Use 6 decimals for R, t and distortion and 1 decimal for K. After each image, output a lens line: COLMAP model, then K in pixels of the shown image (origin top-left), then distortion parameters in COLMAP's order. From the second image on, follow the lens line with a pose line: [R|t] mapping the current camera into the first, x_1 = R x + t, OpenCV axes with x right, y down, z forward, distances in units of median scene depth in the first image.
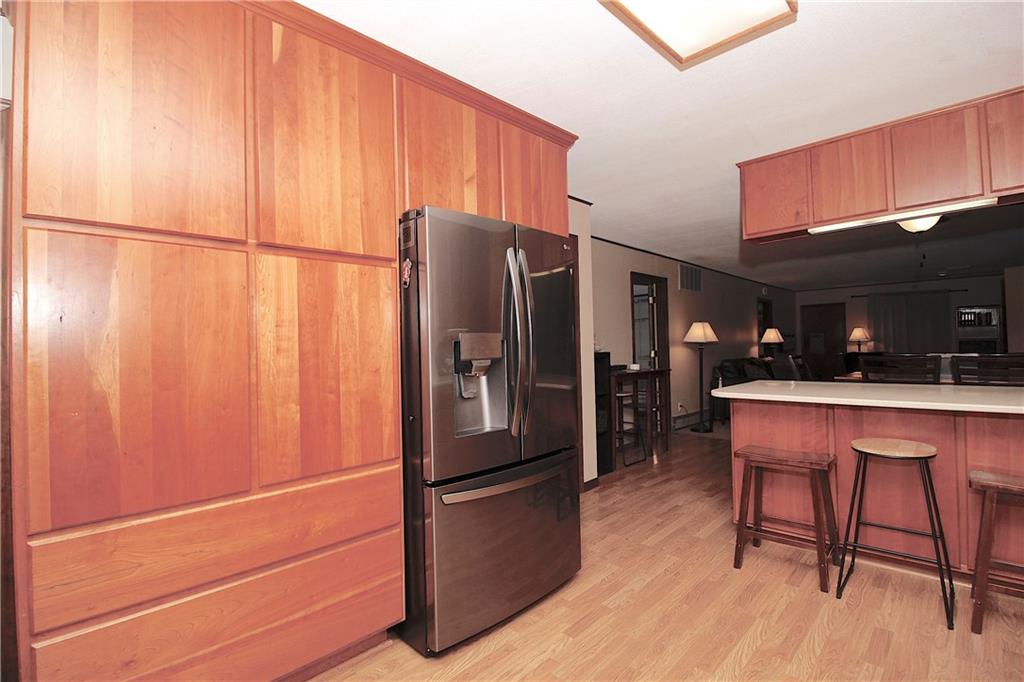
lens RADIAL K [[472.1, 0, 505.8], [0, 472.1, 333.8], [0, 0, 1]] dist [-0.017609, -0.002104]
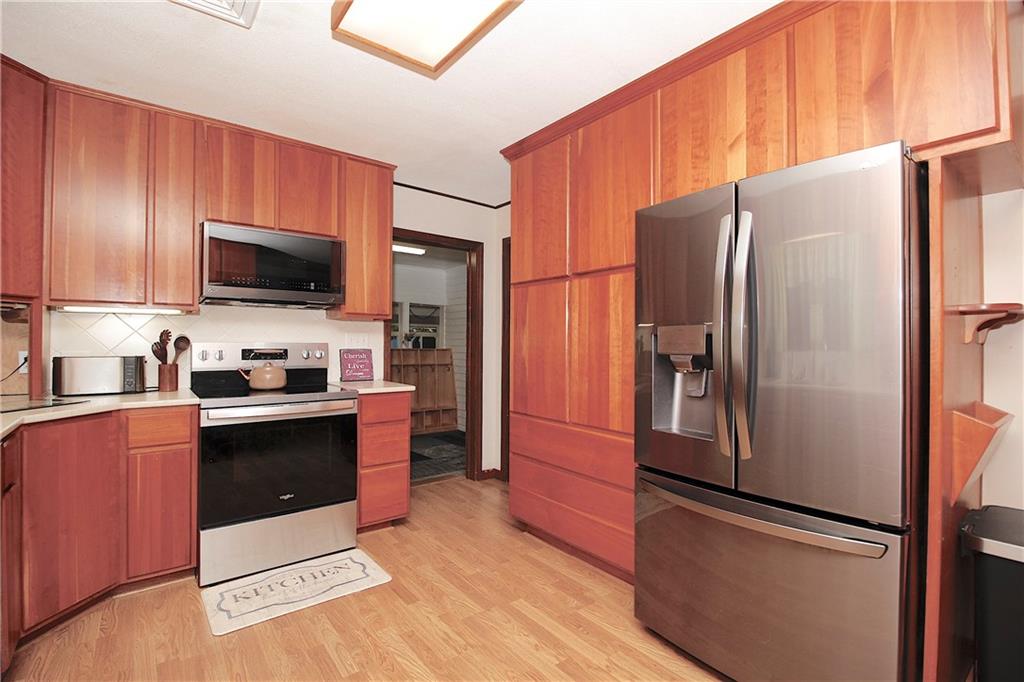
lens RADIAL K [[472.1, 0, 520.1], [0, 472.1, 340.4], [0, 0, 1]] dist [-0.017609, -0.002104]
pose [[-0.122268, 0.012994, -0.992412, 0.760829], [0.016528, 0.999802, 0.011055, 0.009886], [0.992360, -0.015051, -0.122458, 0.684104]]
